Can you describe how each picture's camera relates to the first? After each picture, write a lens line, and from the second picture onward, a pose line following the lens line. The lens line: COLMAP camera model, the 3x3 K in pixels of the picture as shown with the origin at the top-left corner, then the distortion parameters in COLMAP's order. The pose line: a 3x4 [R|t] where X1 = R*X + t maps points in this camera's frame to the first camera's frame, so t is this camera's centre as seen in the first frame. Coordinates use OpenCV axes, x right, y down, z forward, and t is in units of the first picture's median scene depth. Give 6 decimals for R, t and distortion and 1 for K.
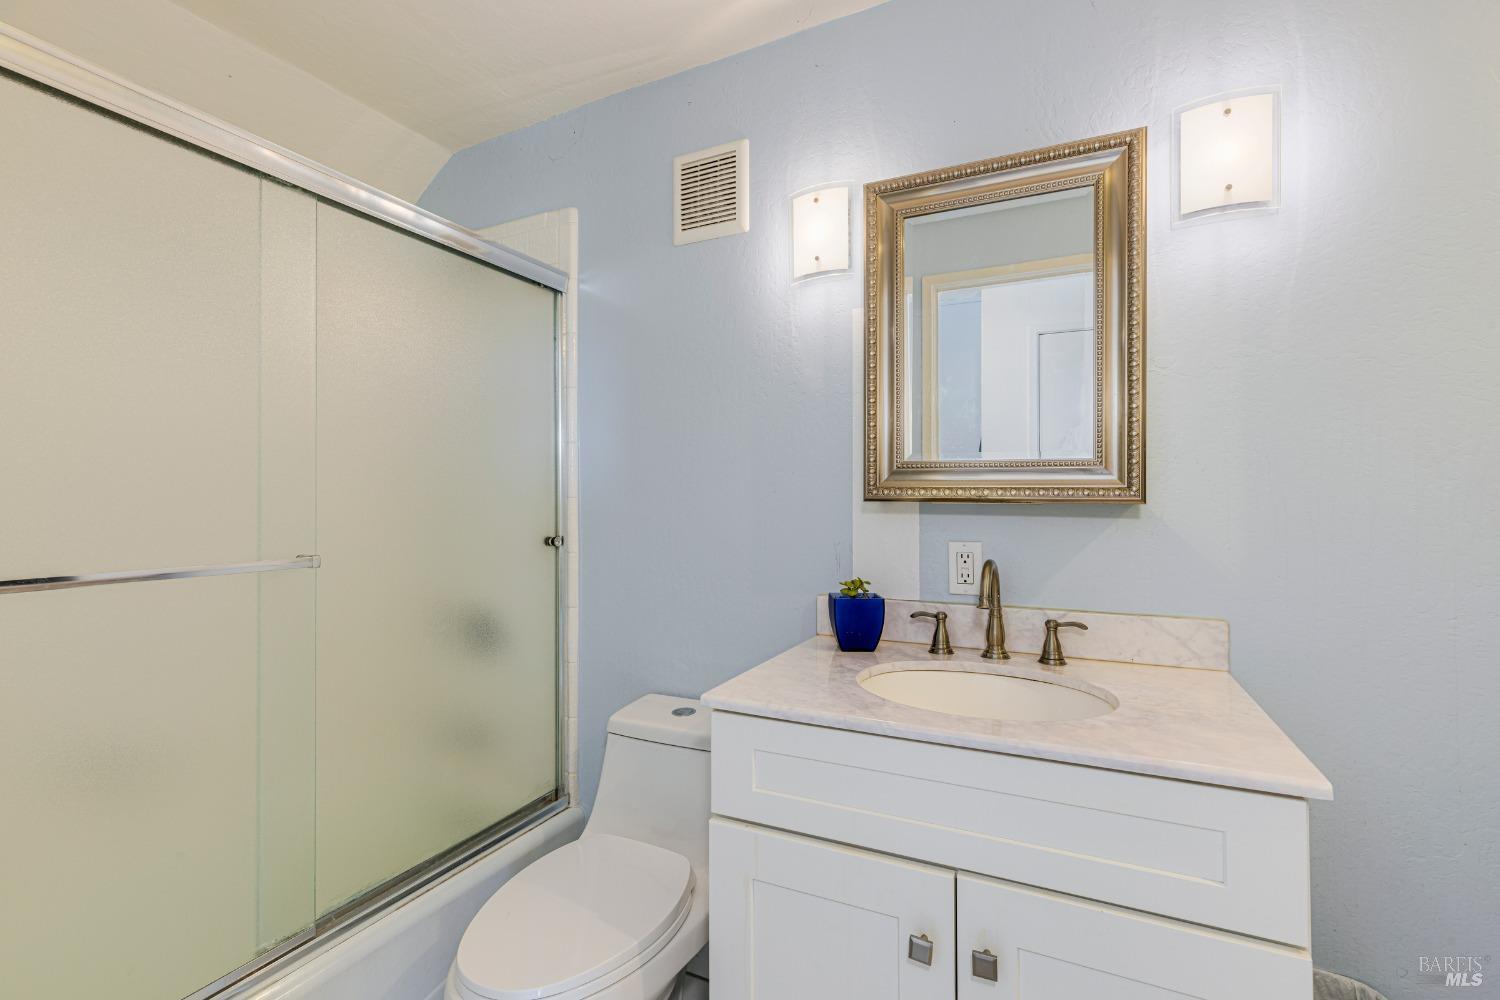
lens RADIAL K [[662.2, 0, 750.0], [0, 662.2, 500.0], [0, 0, 1]] dist [0.002068, 0.000238]
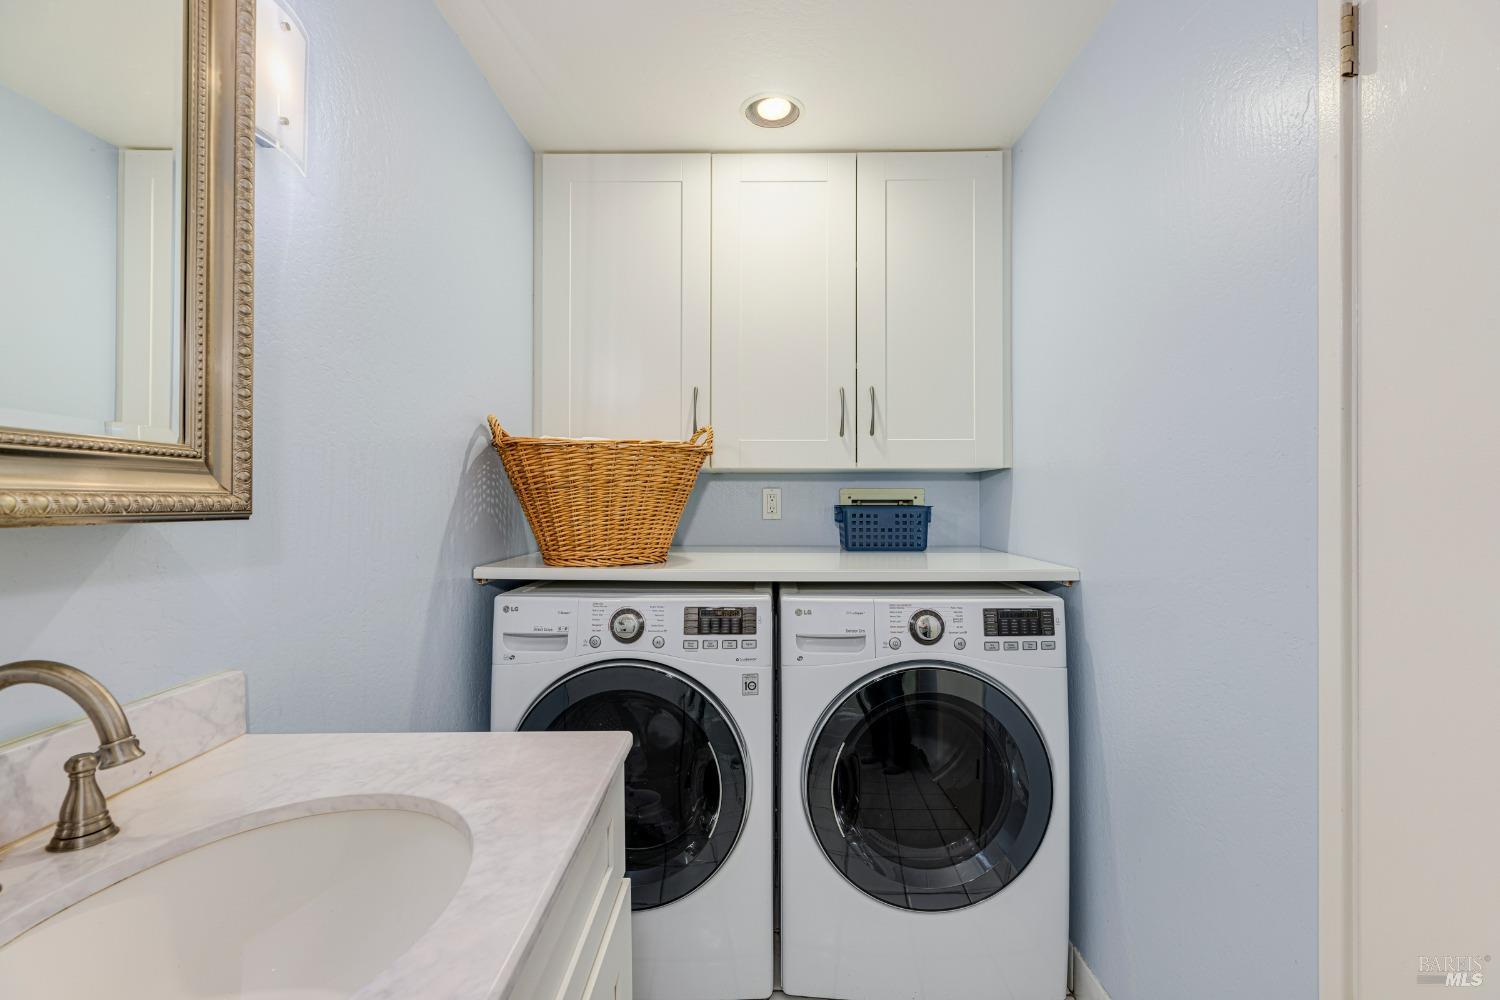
lens RADIAL K [[662.2, 0, 750.0], [0, 662.2, 500.0], [0, 0, 1]] dist [0.002068, 0.000238]
pose [[-0.419997, 0.005308, 0.907510, -0.219256], [0.008675, 0.999961, -0.001834, -0.004680], [-0.907484, 0.007102, -0.420027, 0.788785]]
